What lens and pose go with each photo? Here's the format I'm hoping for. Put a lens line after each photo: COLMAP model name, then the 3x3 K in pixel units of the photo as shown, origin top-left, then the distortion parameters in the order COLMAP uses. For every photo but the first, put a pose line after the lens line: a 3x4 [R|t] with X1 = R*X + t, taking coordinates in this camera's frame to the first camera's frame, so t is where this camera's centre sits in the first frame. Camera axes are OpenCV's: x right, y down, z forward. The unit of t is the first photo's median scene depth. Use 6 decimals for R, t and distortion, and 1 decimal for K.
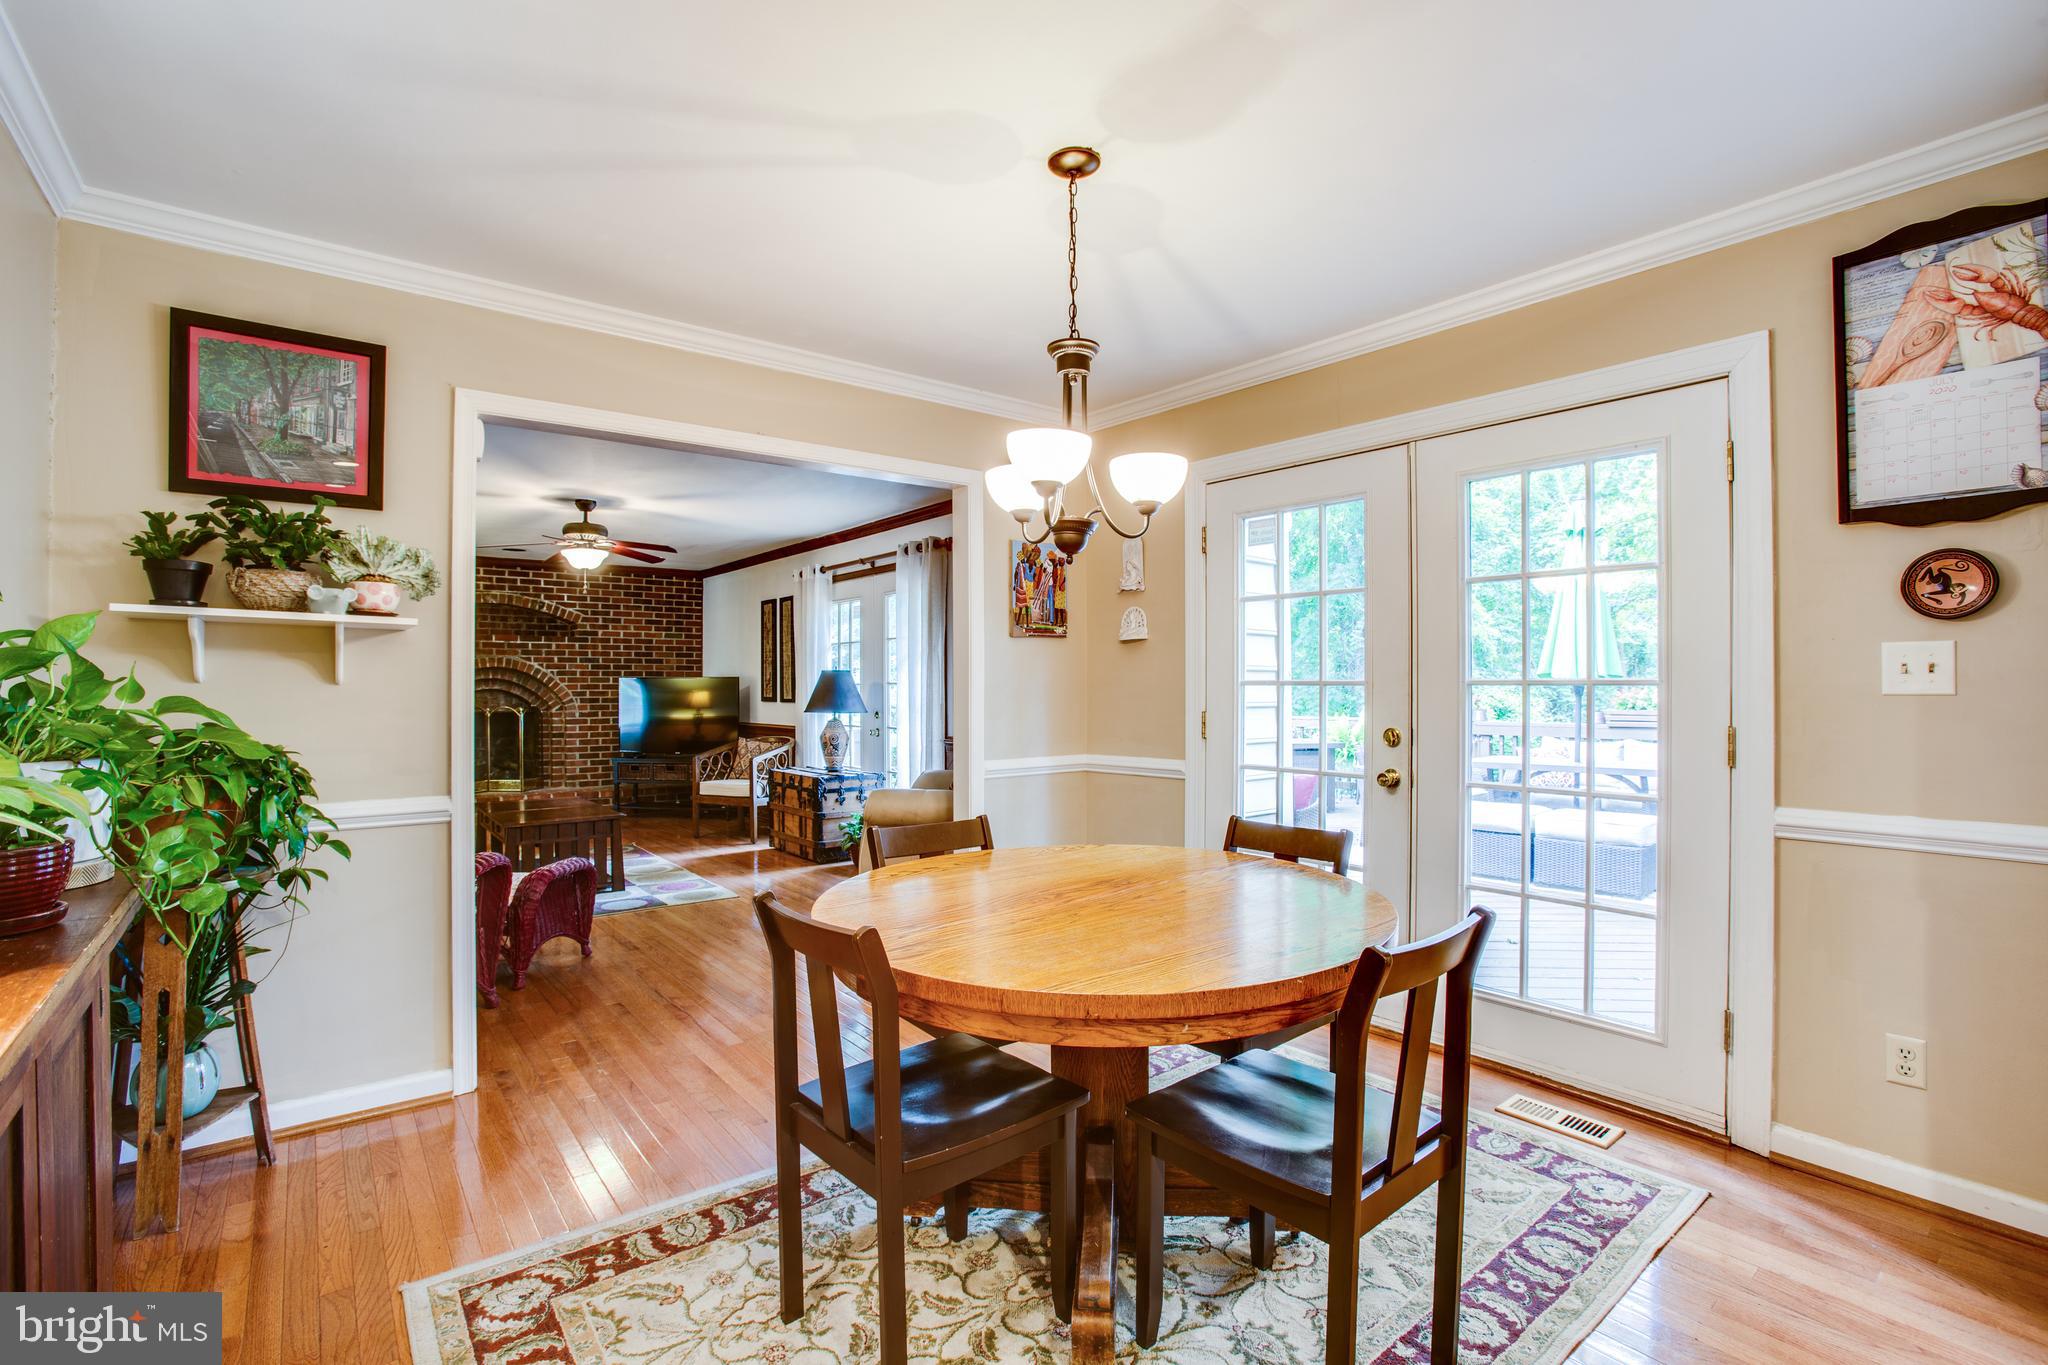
lens RADIAL K [[939.0, 0, 1024.0], [0, 939.0, 682.5], [0, 0, 1]] dist [-0.089490, 0.043936]
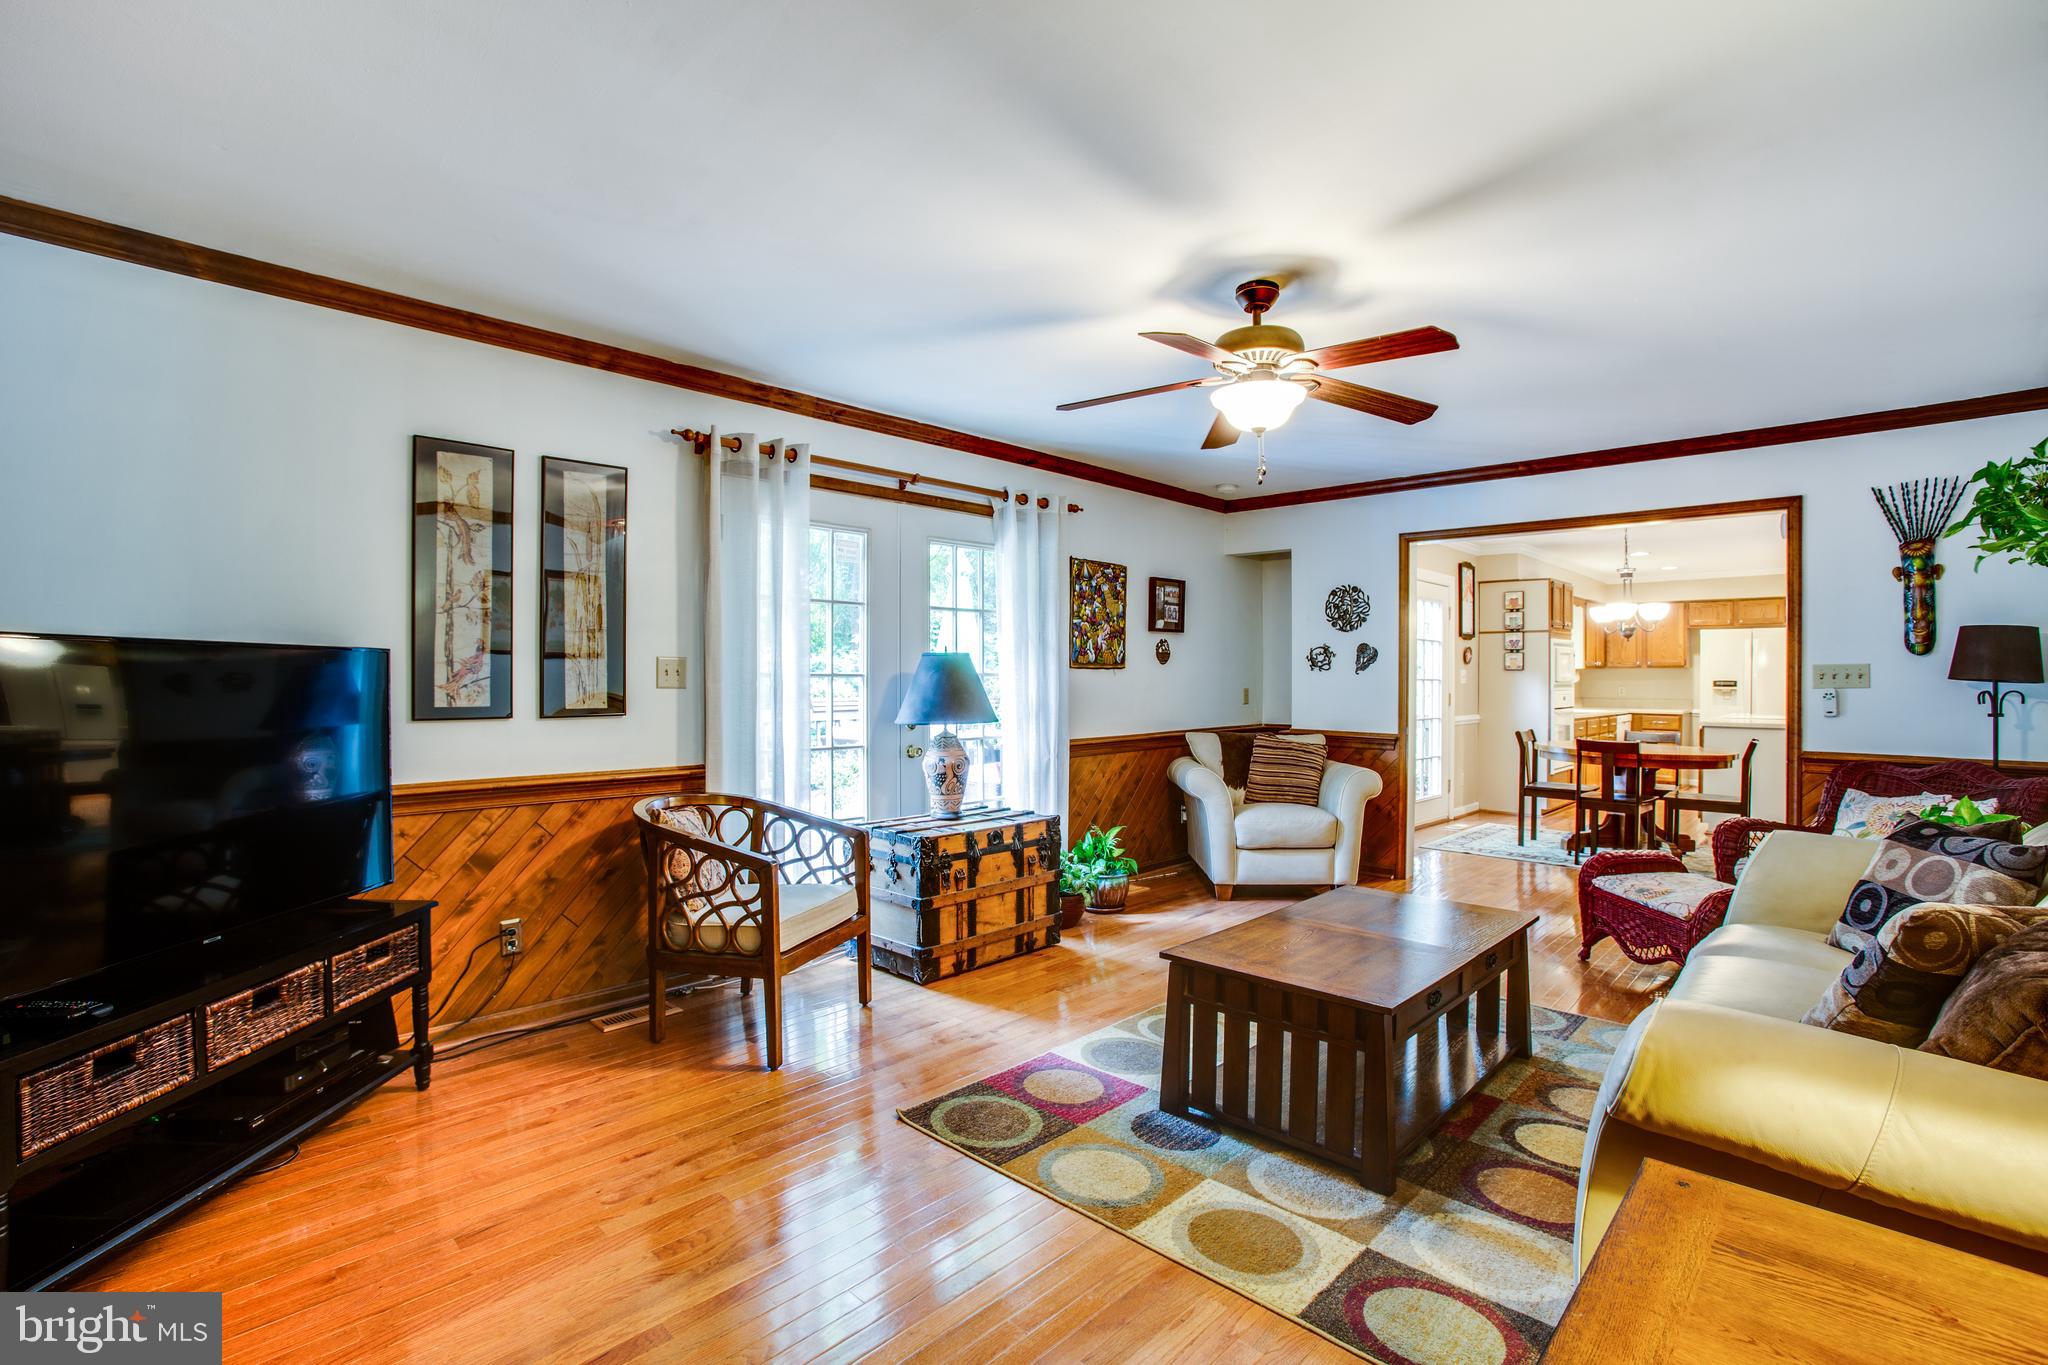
lens RADIAL K [[963.6, 0, 1024.0], [0, 963.6, 682.5], [0, 0, 1]] dist [-0.072433, 0.028844]
pose [[-0.138881, -0.001789, 0.990307, -0.883490], [-0.006643, 0.999978, 0.000875, 0.005612], [-0.990287, -0.006457, -0.138890, 1.102883]]
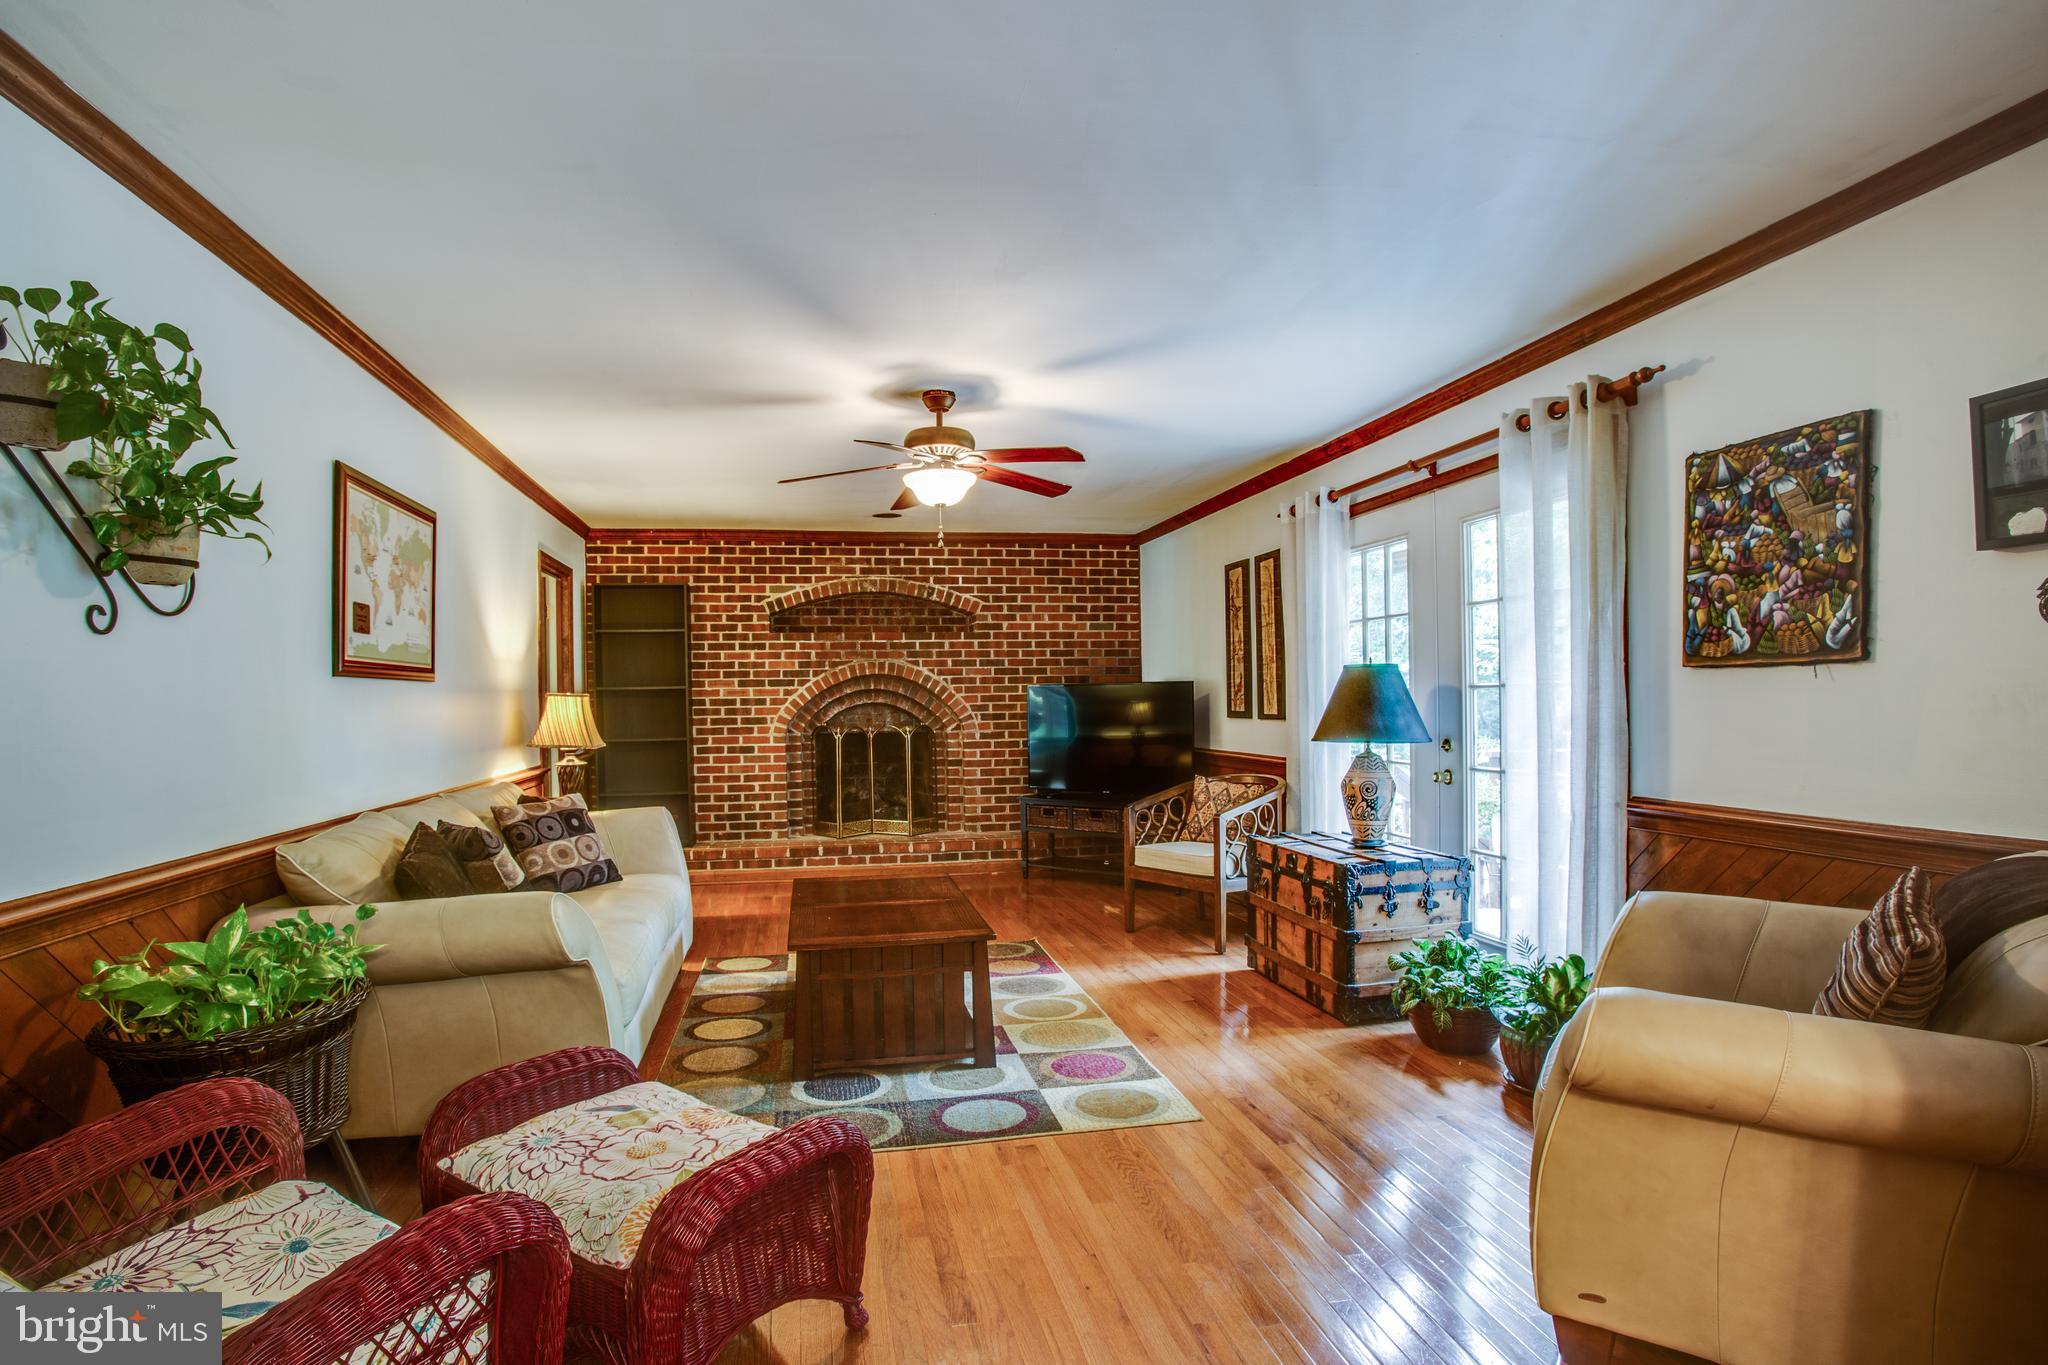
lens RADIAL K [[1017.4, 0, 941.1], [0, 1017.4, 717.8], [0, 0, 1]] dist [-0.054522, -0.000051]
pose [[0.860478, -0.001736, -0.509485, -0.124454], [0.016254, 0.999579, 0.024046, -0.000016], [0.509228, -0.028973, 0.860144, 0.384383]]
